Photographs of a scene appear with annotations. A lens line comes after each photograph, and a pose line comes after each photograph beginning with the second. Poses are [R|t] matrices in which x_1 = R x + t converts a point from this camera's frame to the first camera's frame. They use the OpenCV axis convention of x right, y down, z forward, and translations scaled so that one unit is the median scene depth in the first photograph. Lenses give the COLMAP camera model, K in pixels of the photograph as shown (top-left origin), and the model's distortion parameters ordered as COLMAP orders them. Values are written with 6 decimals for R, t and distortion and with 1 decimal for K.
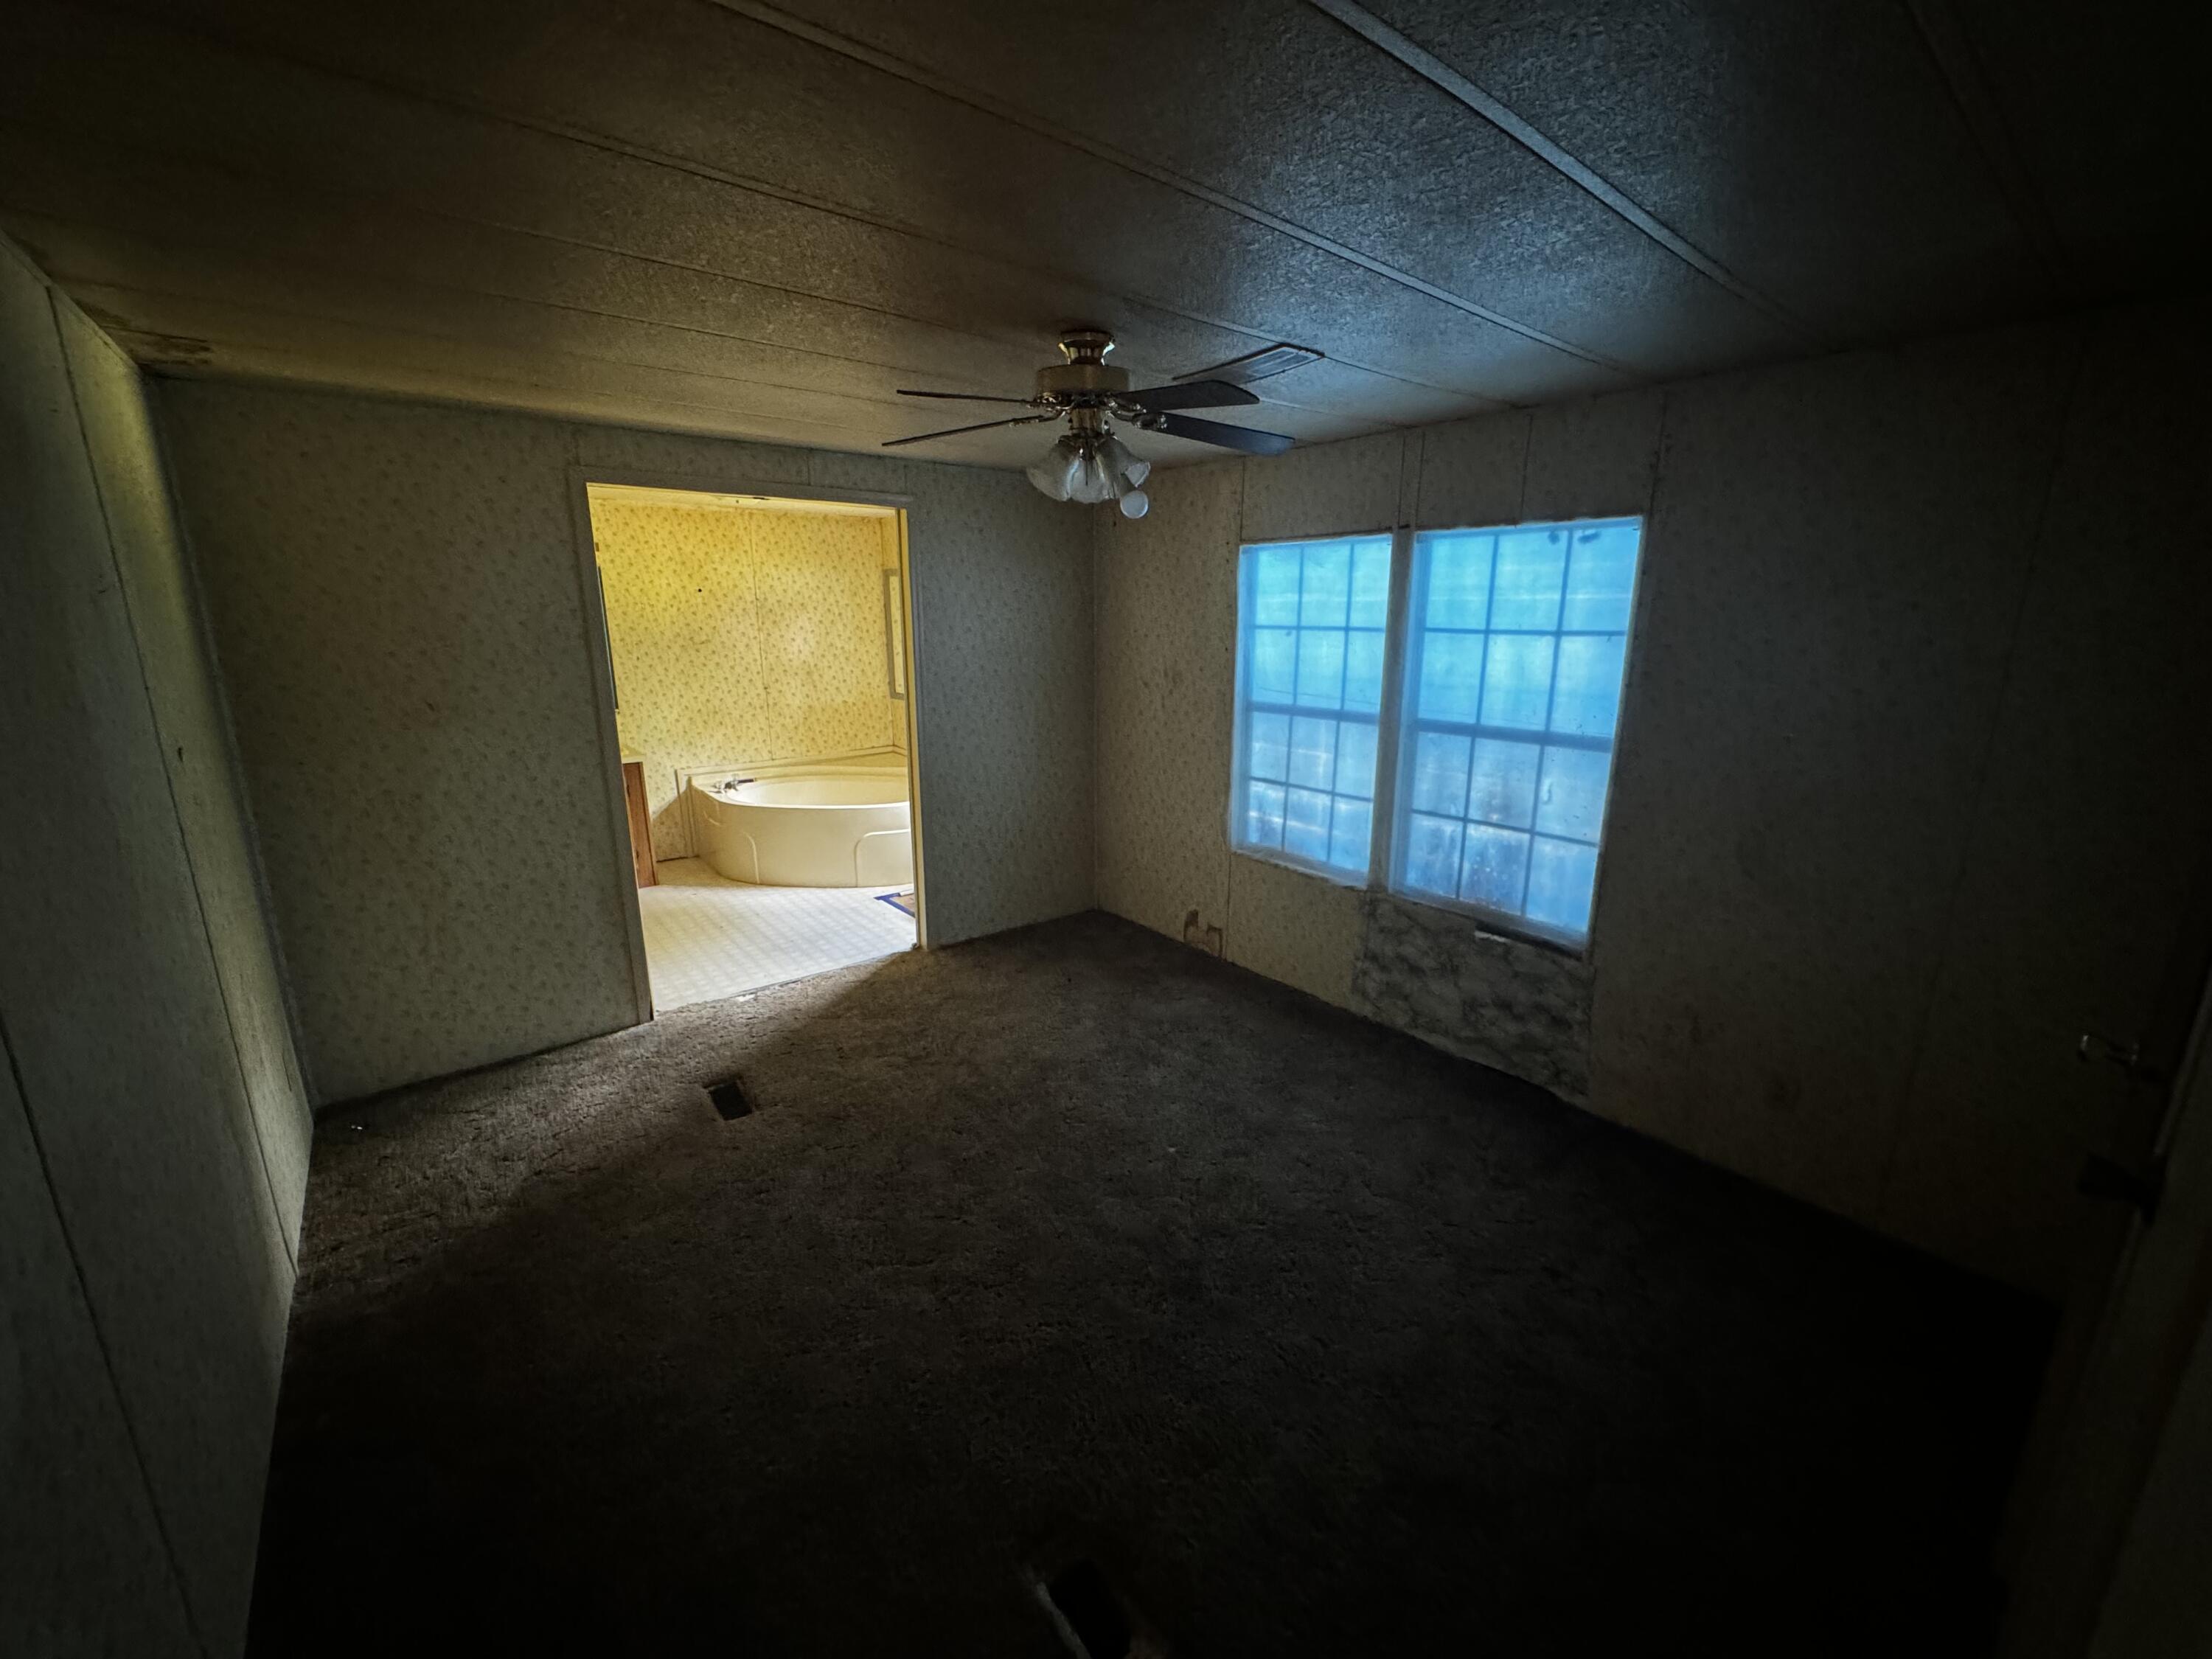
lens RADIAL K [[891.7, 0, 1105.3], [0, 891.7, 827.9], [0, 0, 1]] dist [-0.001933, -0.000053]
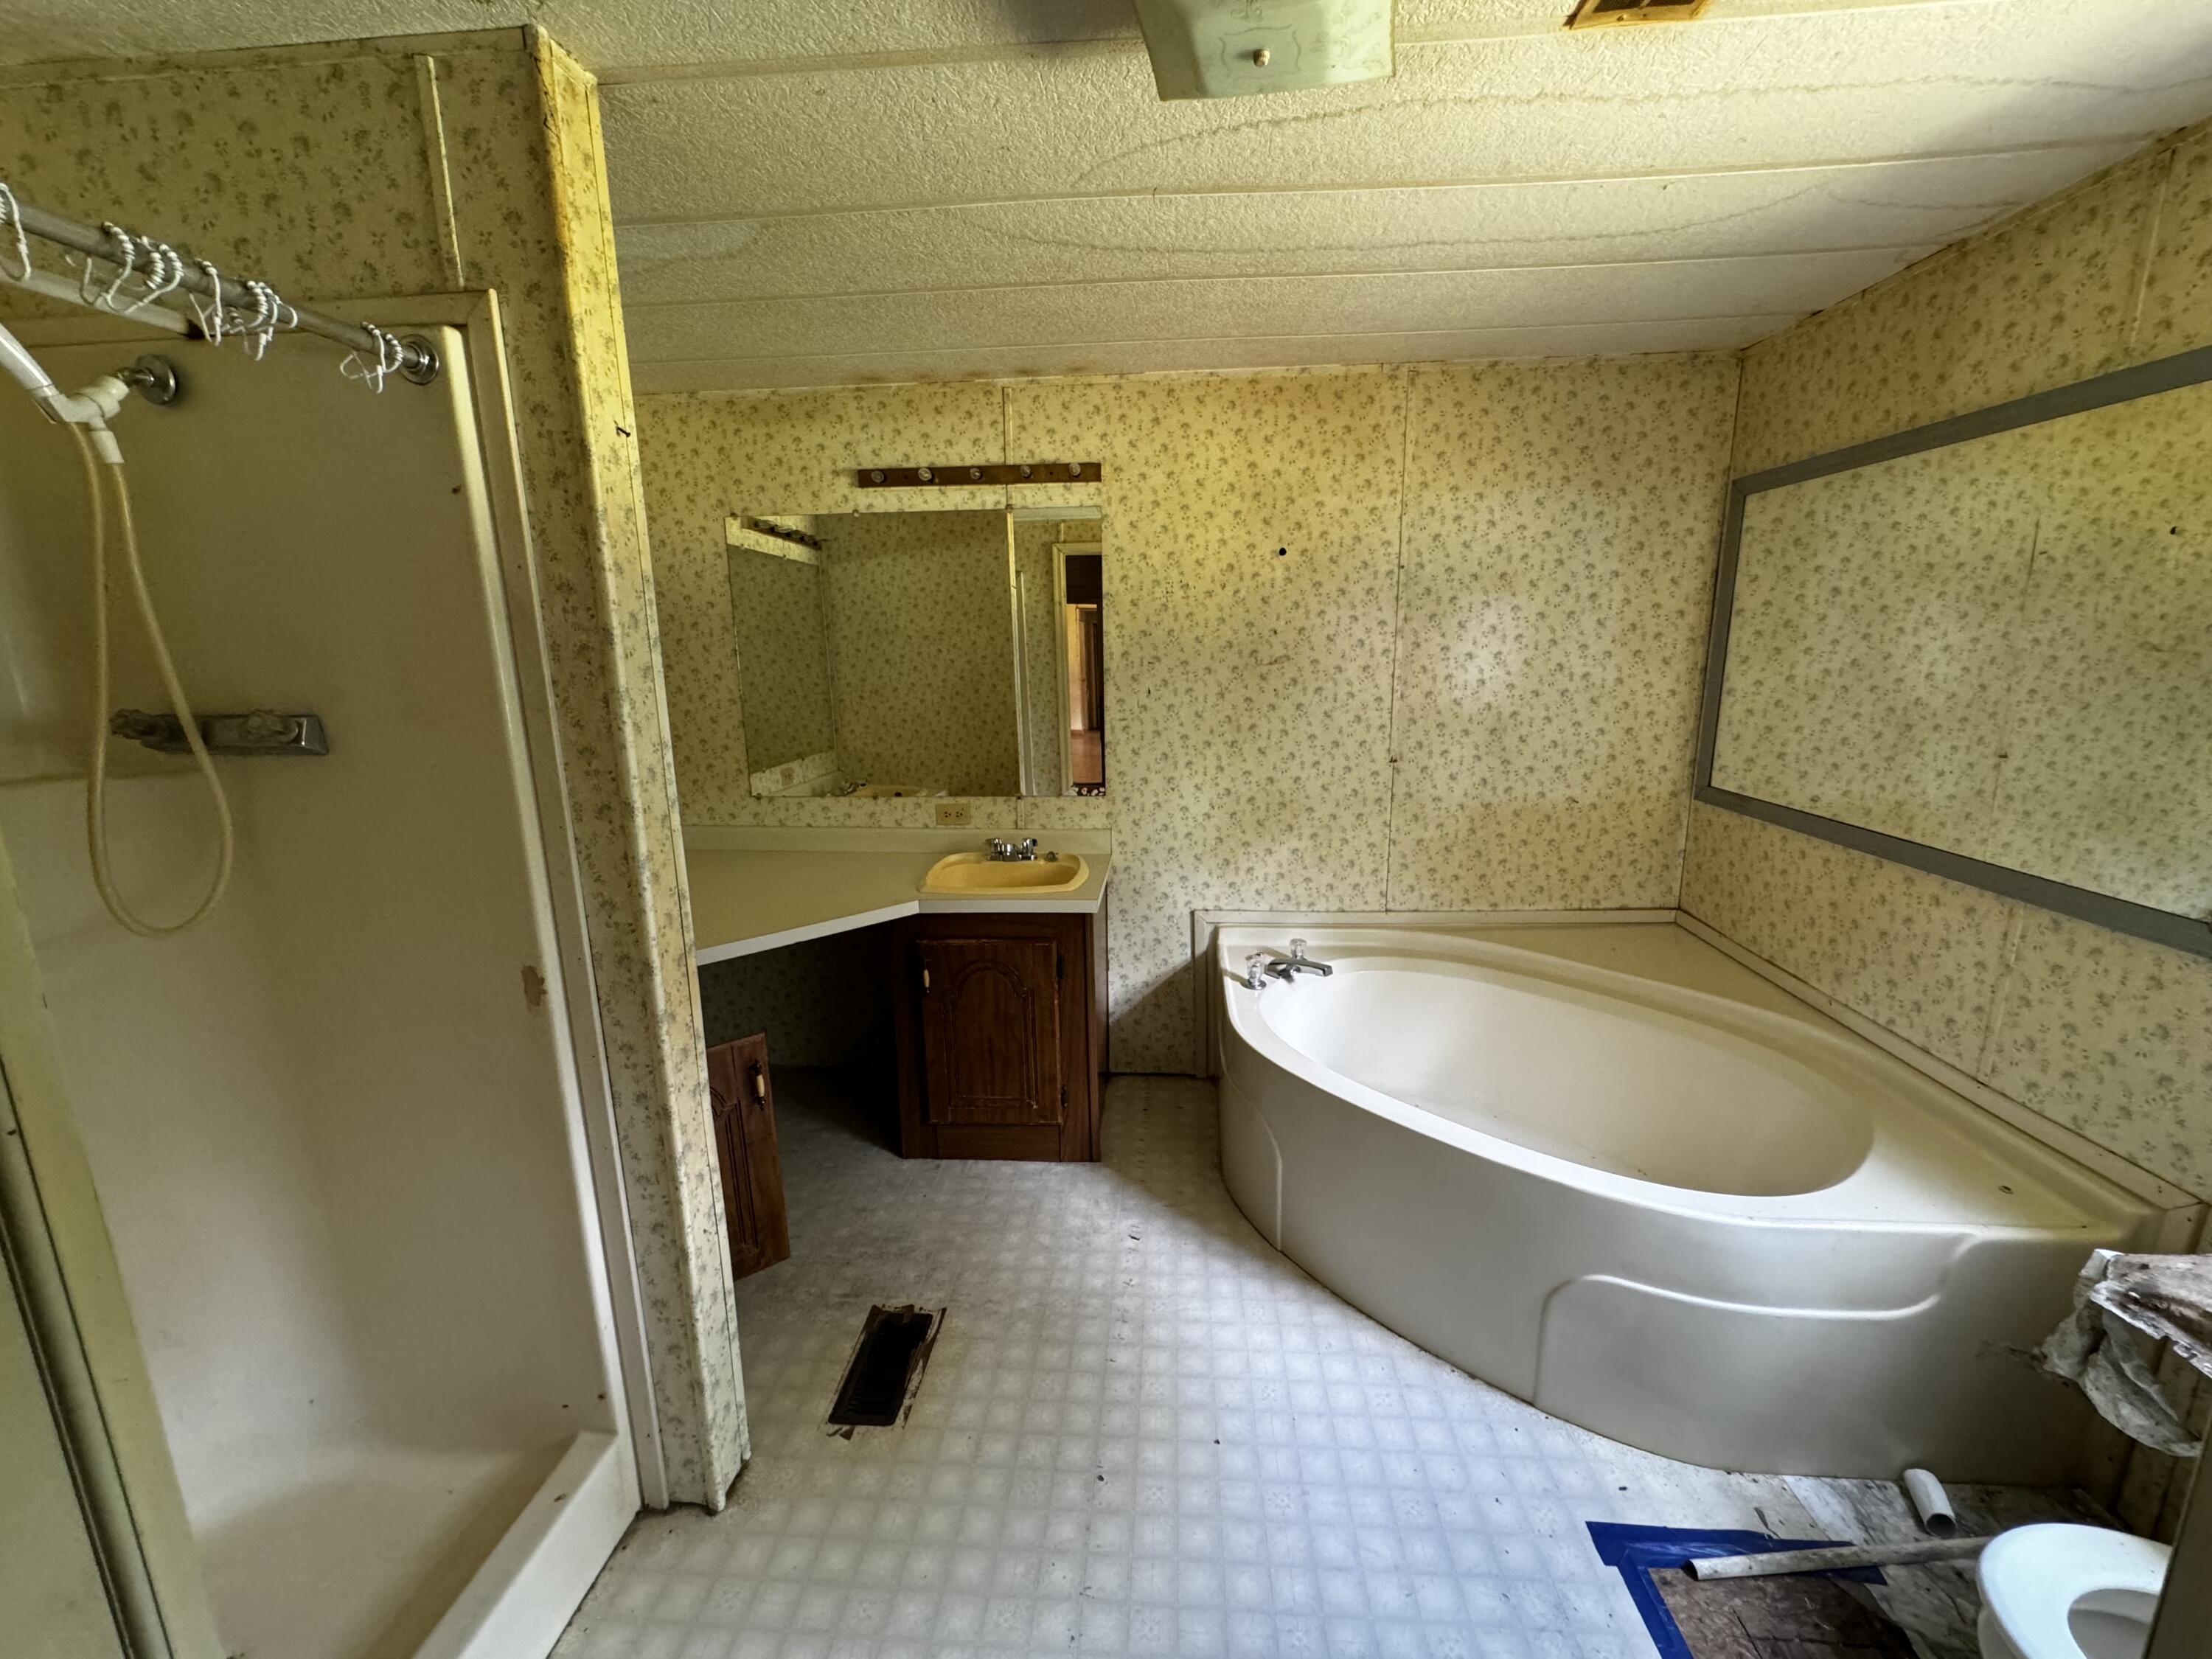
lens RADIAL K [[891.7, 0, 1105.0], [0, 891.7, 826.9], [0, 0, 1]] dist [-0.001933, -0.000053]
pose [[0.734435, 0.124636, -0.667137, -0.185072], [-0.145088, 0.989101, 0.025062, -0.116958], [0.662989, 0.078387, 0.744514, 0.581522]]
